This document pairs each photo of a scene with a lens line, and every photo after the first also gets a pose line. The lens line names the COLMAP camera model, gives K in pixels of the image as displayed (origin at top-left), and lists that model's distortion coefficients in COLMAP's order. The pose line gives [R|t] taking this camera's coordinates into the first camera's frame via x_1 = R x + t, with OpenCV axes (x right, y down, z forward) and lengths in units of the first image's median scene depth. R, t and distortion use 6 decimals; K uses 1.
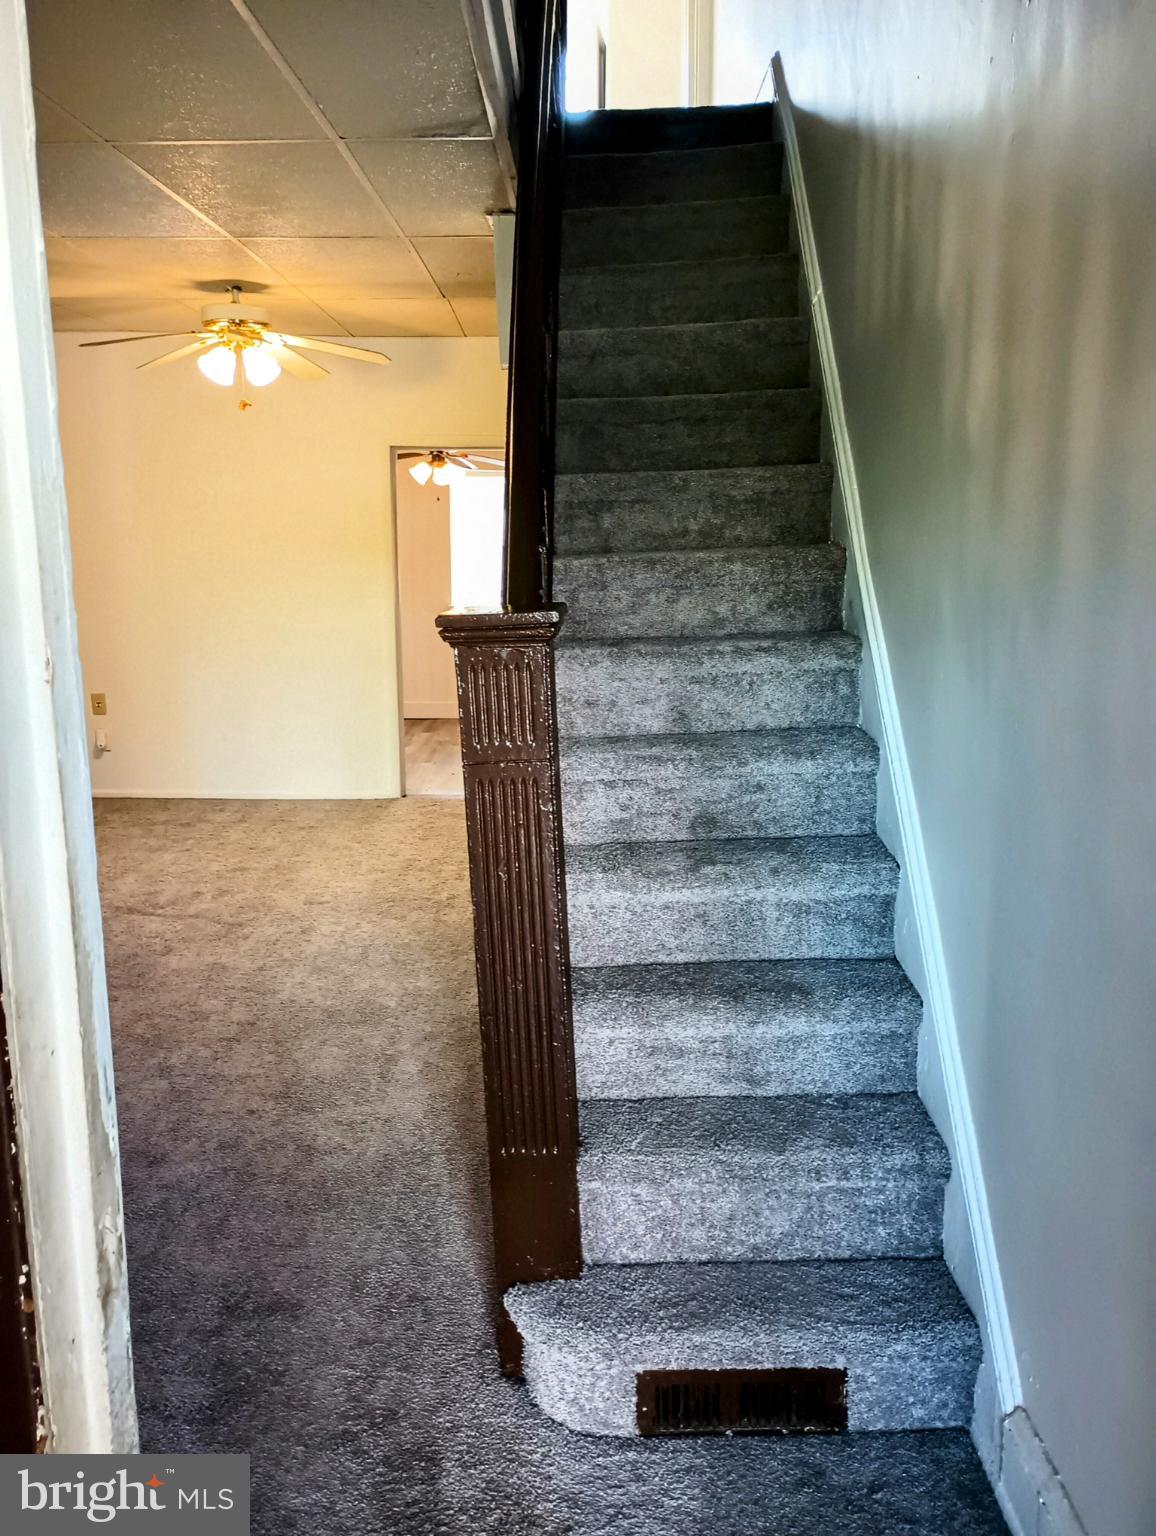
lens RADIAL K [[1267.2, 0, 583.5], [0, 1267.2, 761.0], [0, 0, 1]] dist [0.058783, -0.077348]
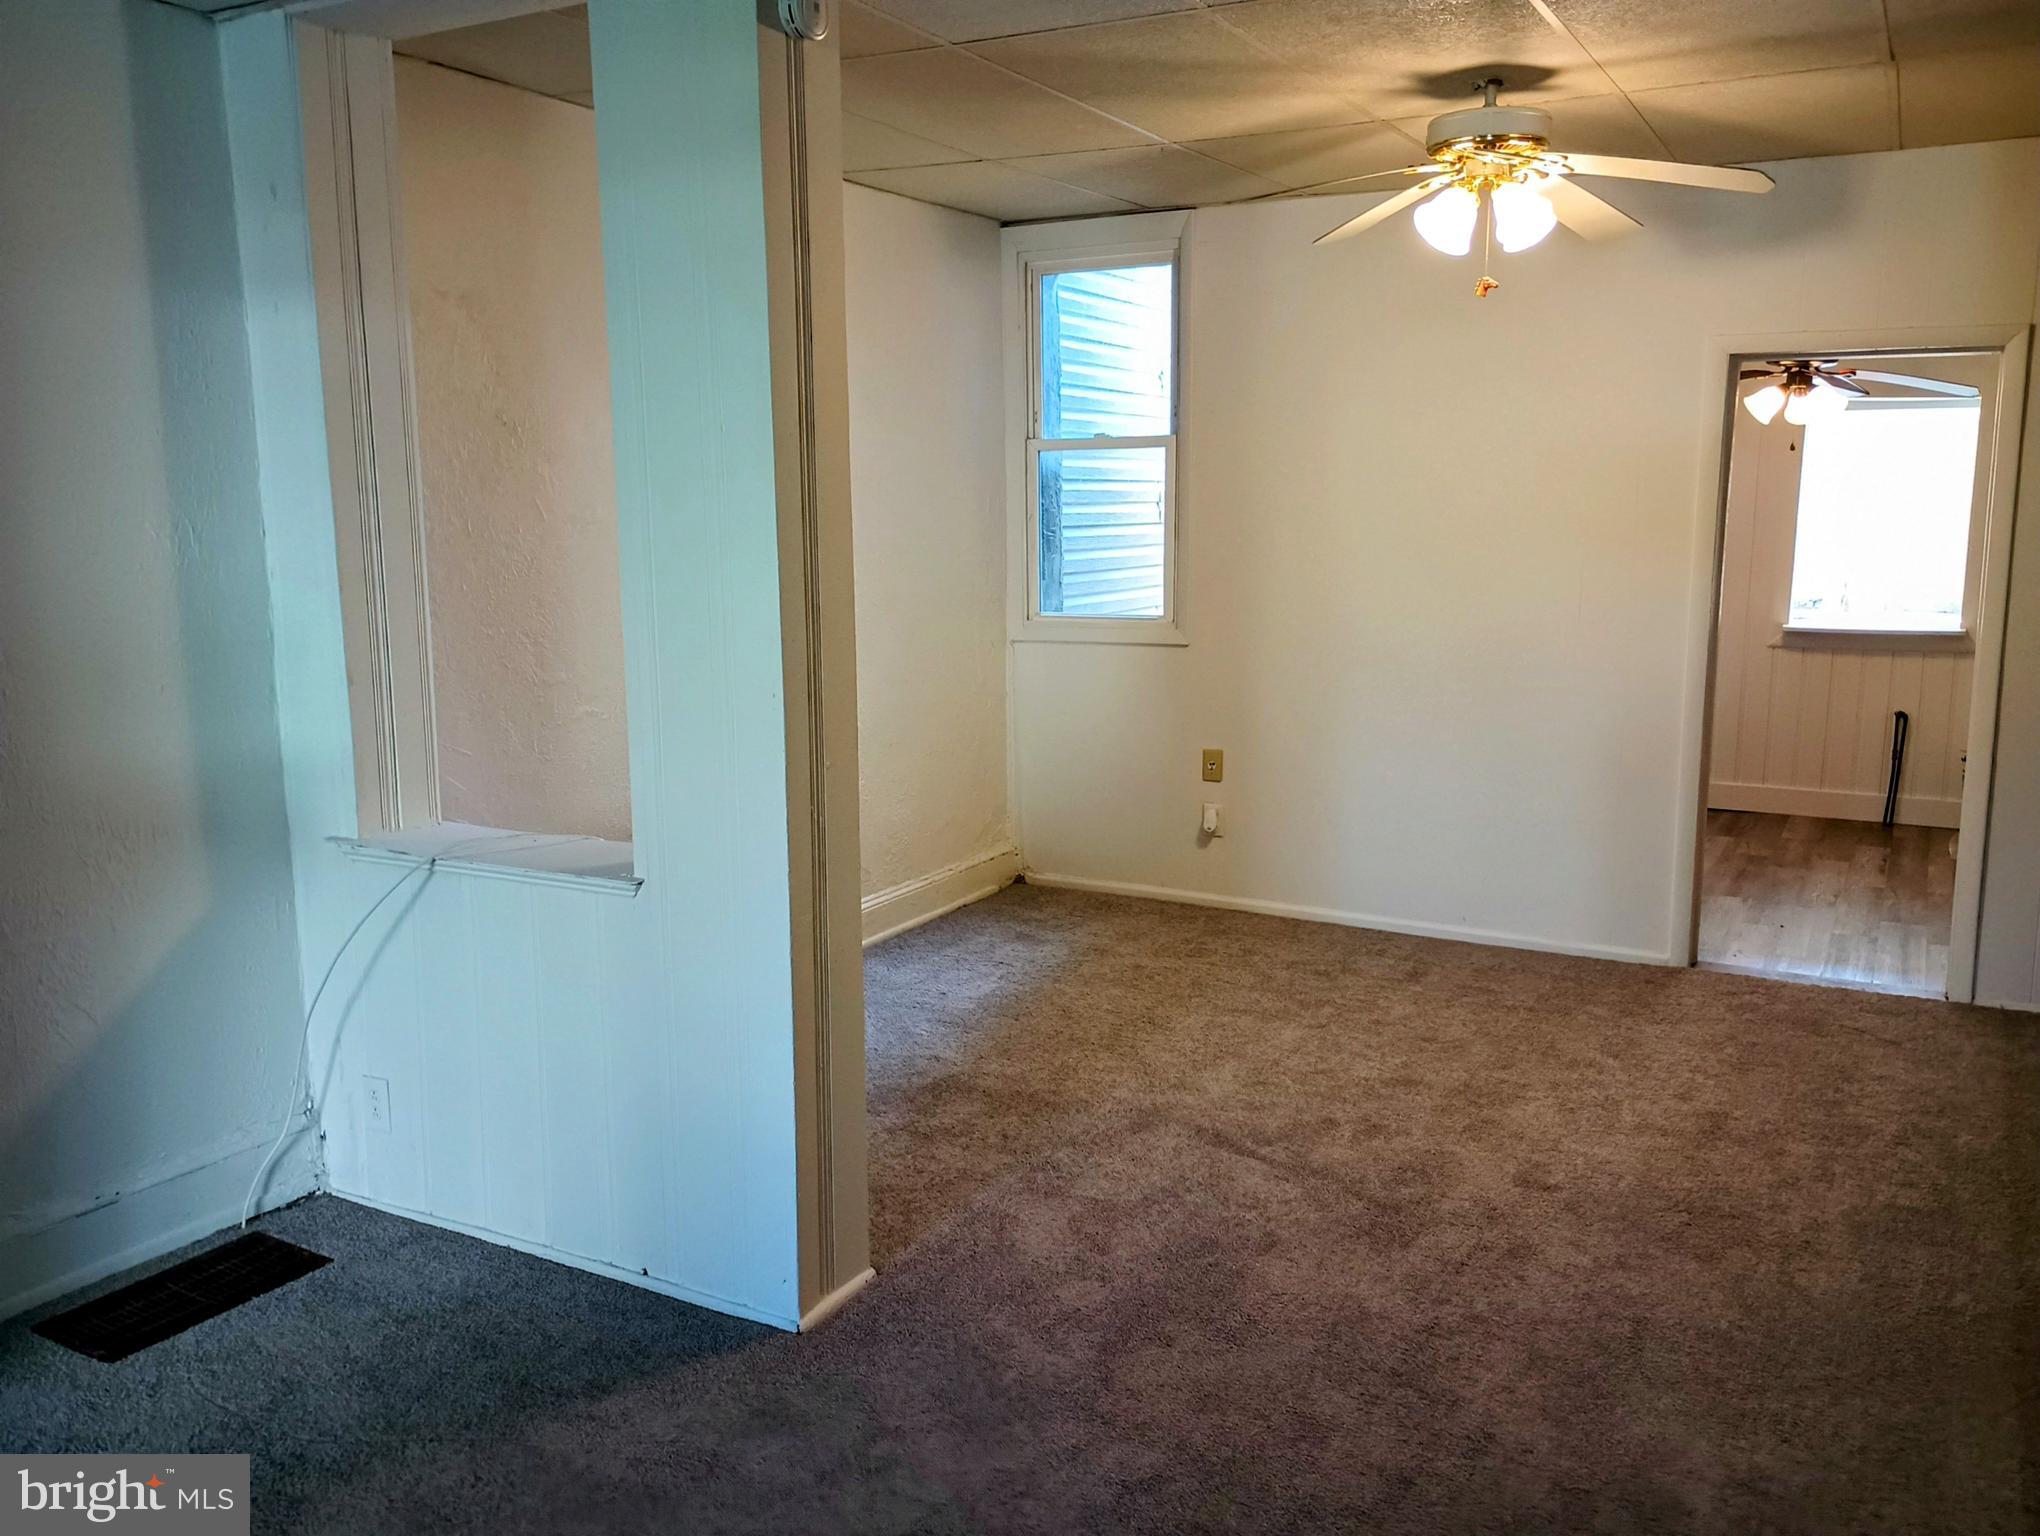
lens RADIAL K [[1683.0, 0, 1029.5], [0, 1683.0, 771.2], [0, 0, 1]] dist [0.058783, -0.077348]
pose [[0.881170, 0.079860, -0.466005, -0.073800], [-0.089133, 0.996017, 0.002148, -0.044390], [0.464321, 0.039644, 0.884779, 0.237449]]
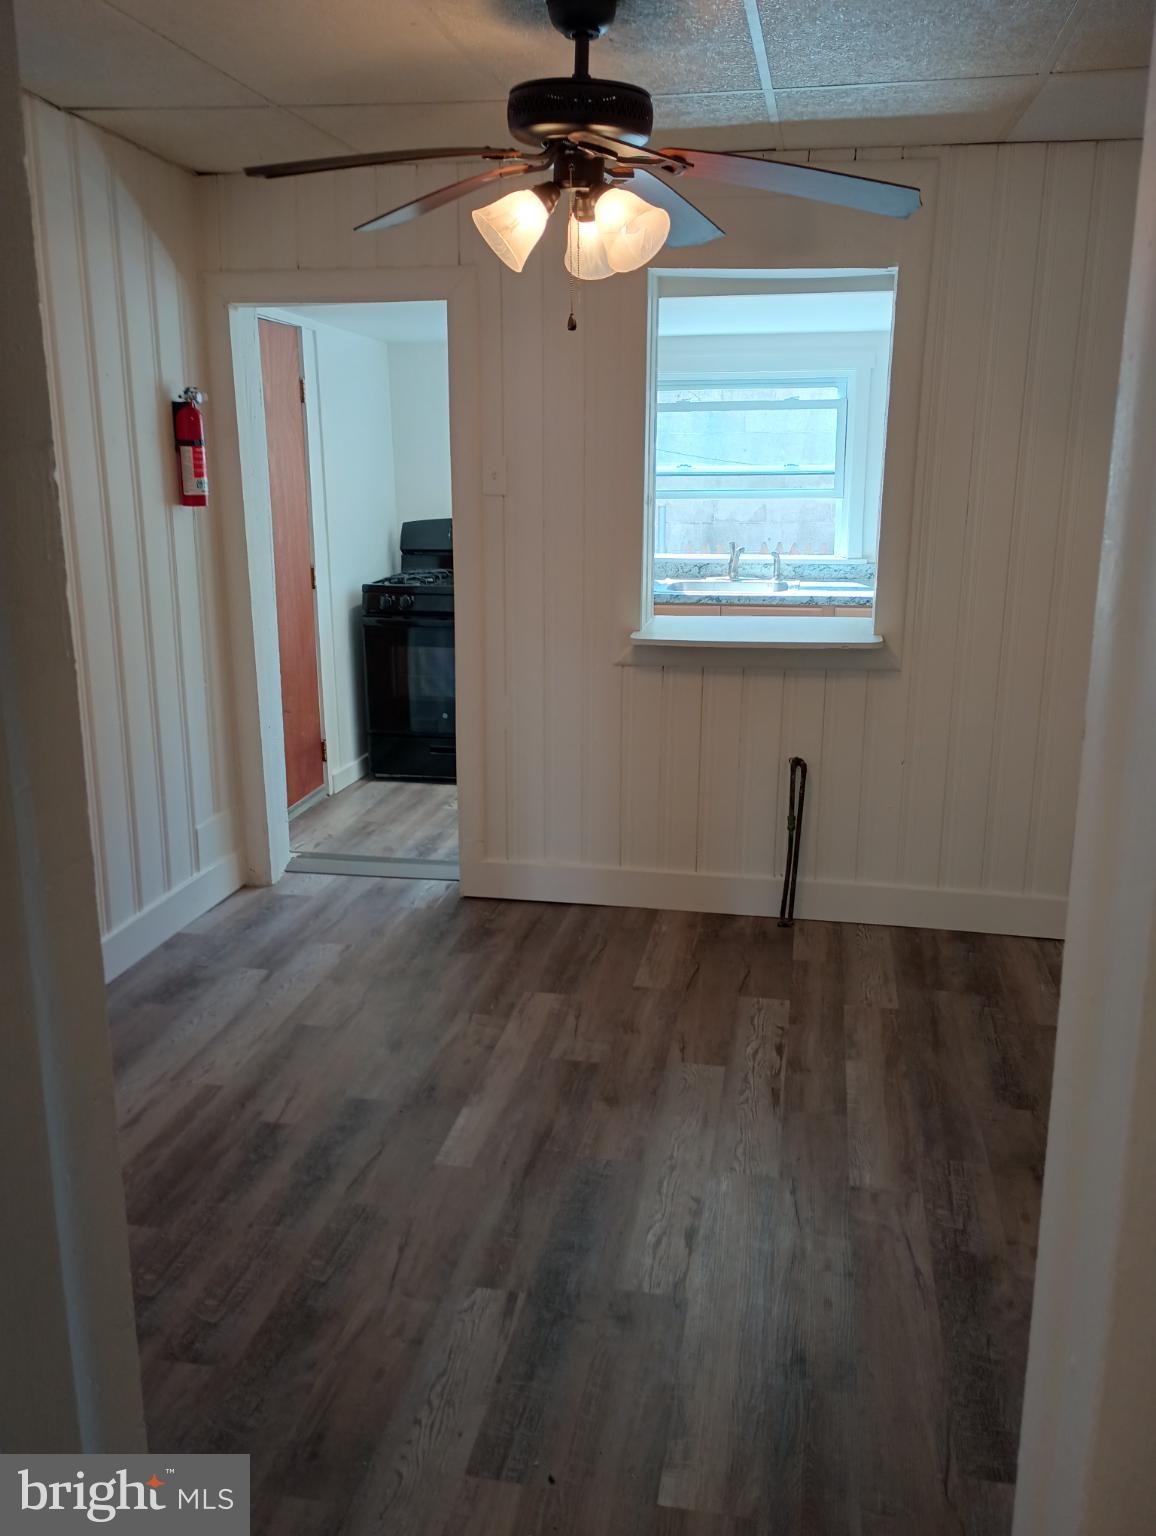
lens RADIAL K [[1267.2, 0, 574.8], [0, 1267.2, 766.0], [0, 0, 1]] dist [0.058783, -0.077348]
pose [[0.981549, 0.049234, -0.184763, -0.089119], [-0.035594, 0.996440, 0.076428, -0.203382], [0.187868, -0.068441, 0.979807, 1.115971]]
